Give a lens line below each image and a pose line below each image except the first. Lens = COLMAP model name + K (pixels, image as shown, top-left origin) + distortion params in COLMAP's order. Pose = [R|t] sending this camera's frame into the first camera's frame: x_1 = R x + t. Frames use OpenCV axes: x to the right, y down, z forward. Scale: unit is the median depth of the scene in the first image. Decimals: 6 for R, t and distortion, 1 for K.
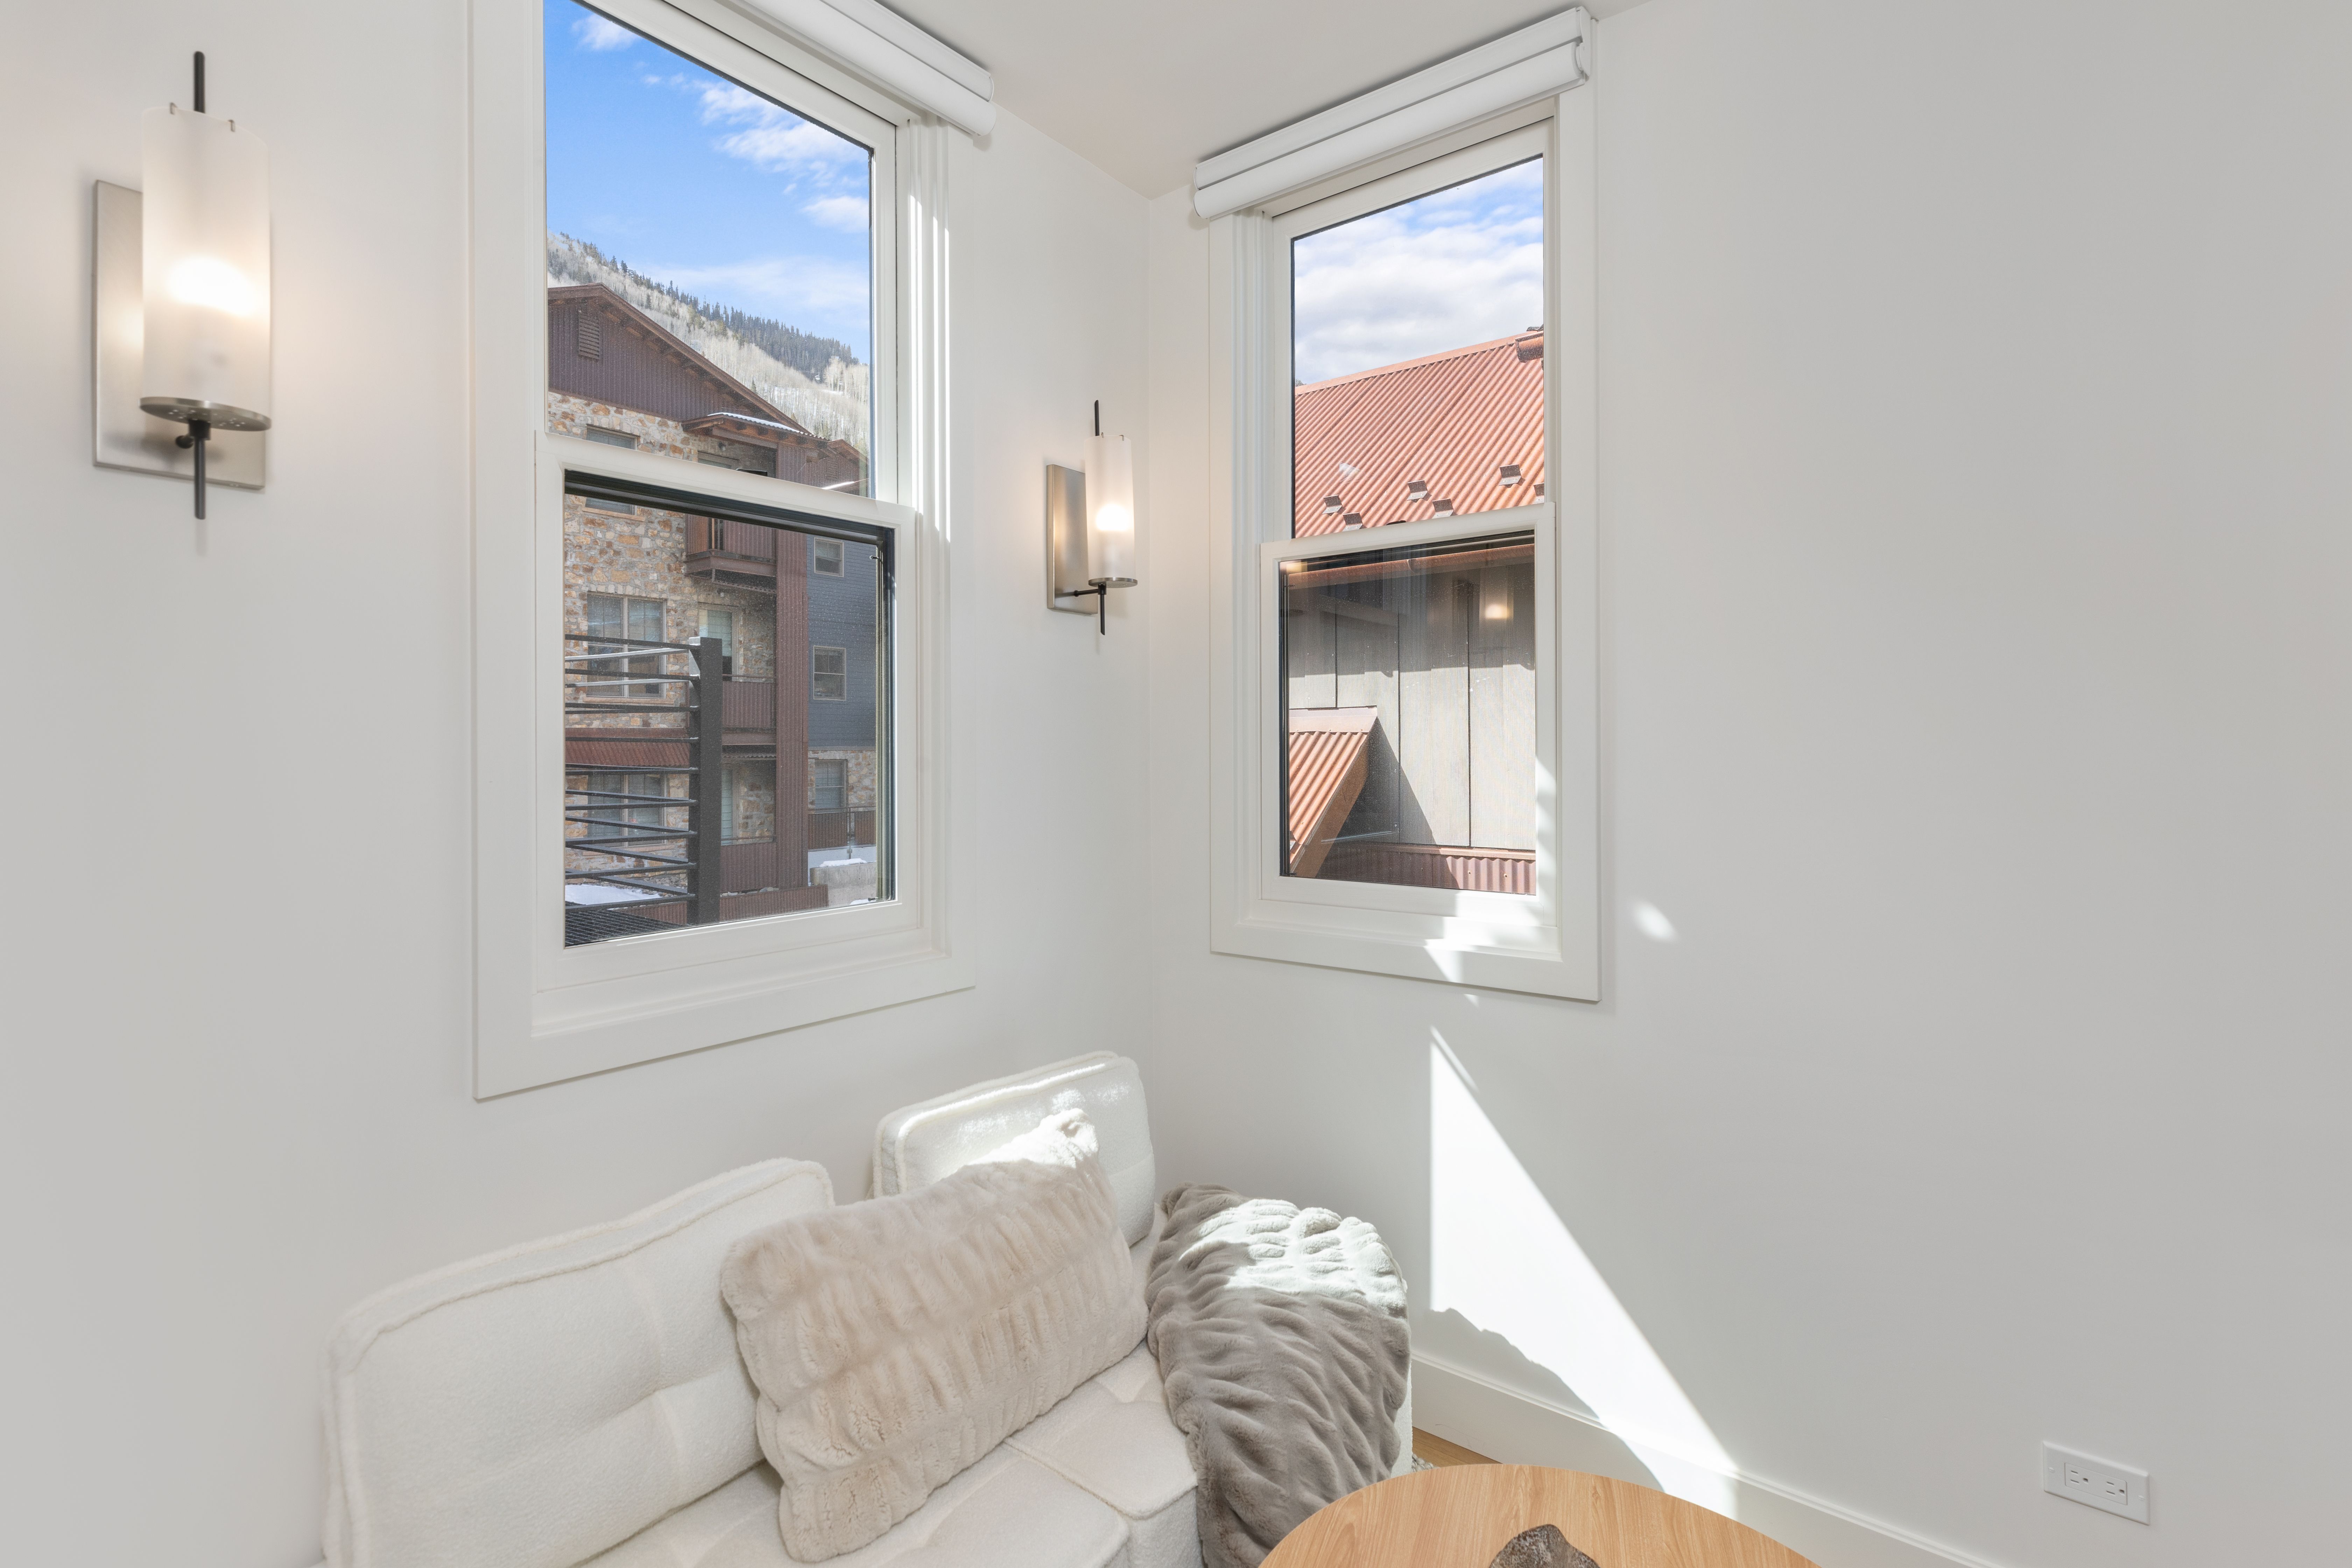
lens RADIAL K [[1085.7, 0, 1182.3], [0, 1085.7, 730.6], [0, 0, 1]] dist [-0.001677, -0.000044]
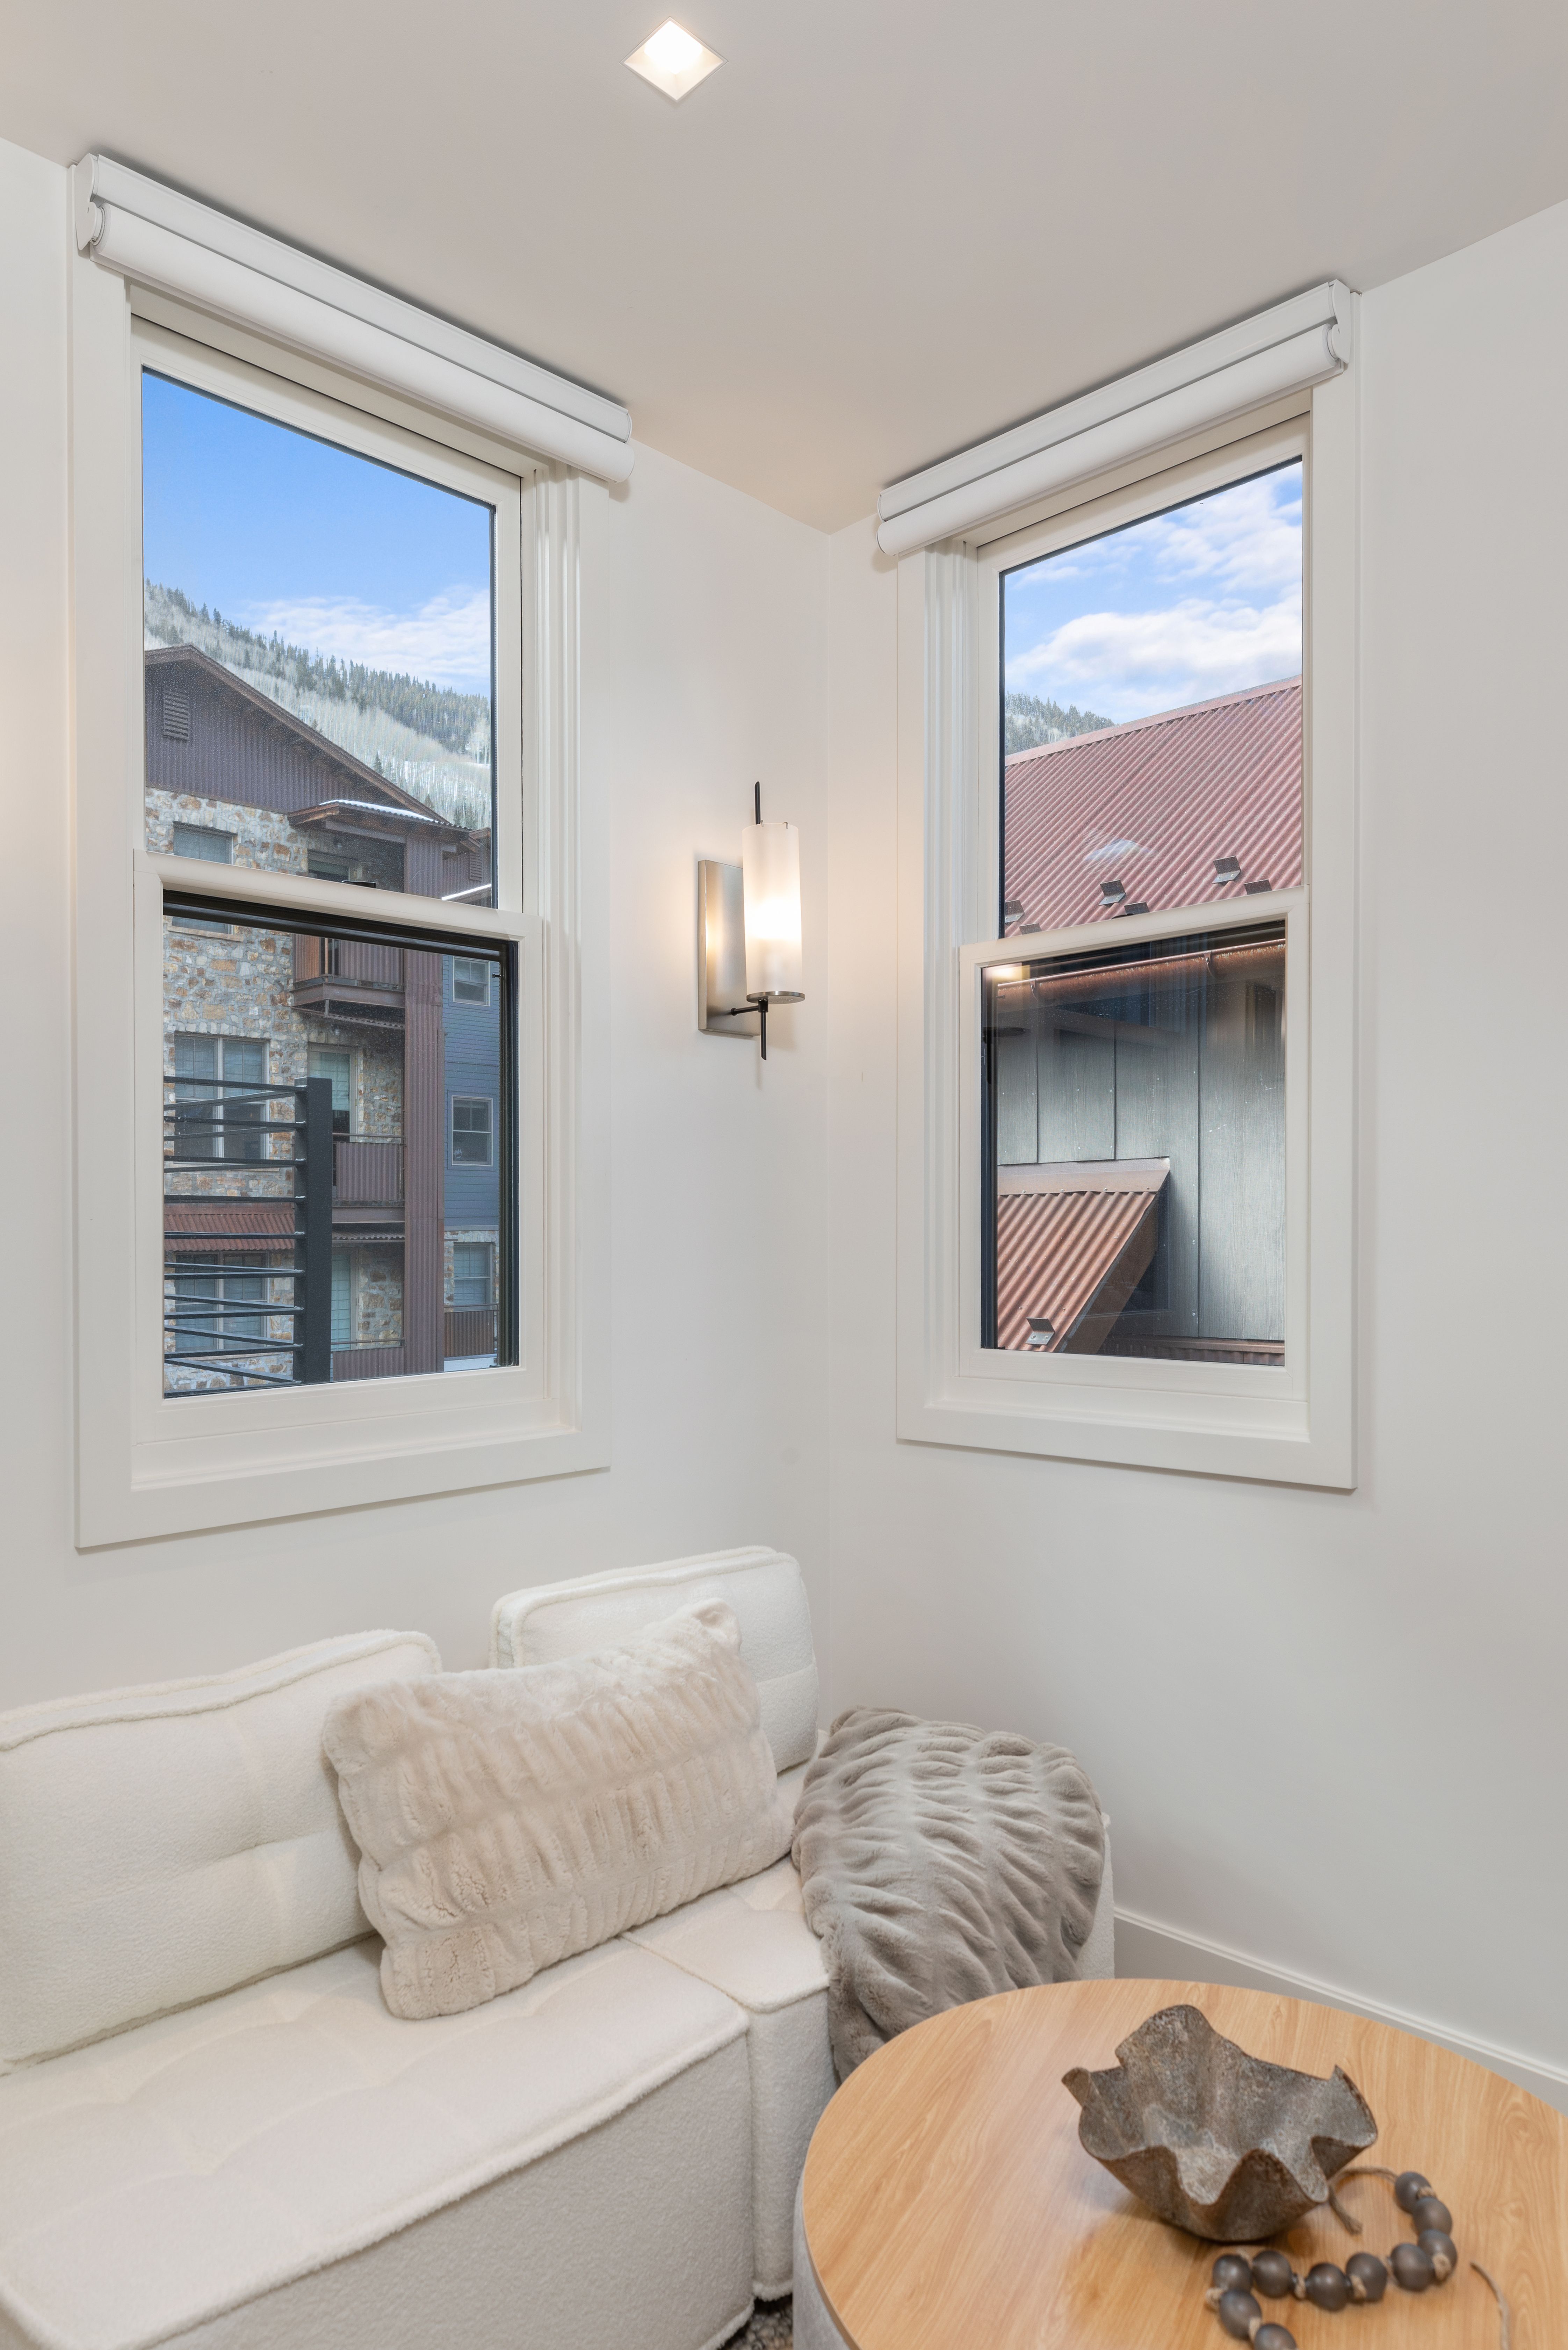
lens RADIAL K [[1504.1, 0, 784.0], [0, 1504.1, 1175.0], [0, 0, 1]] dist [-0.002410, 0.001779]
pose [[0.993395, -0.012293, -0.114088, 0.076306], [0.009577, 0.999658, -0.024321, 0.030081], [0.114348, 0.023068, 0.993173, -0.157078]]
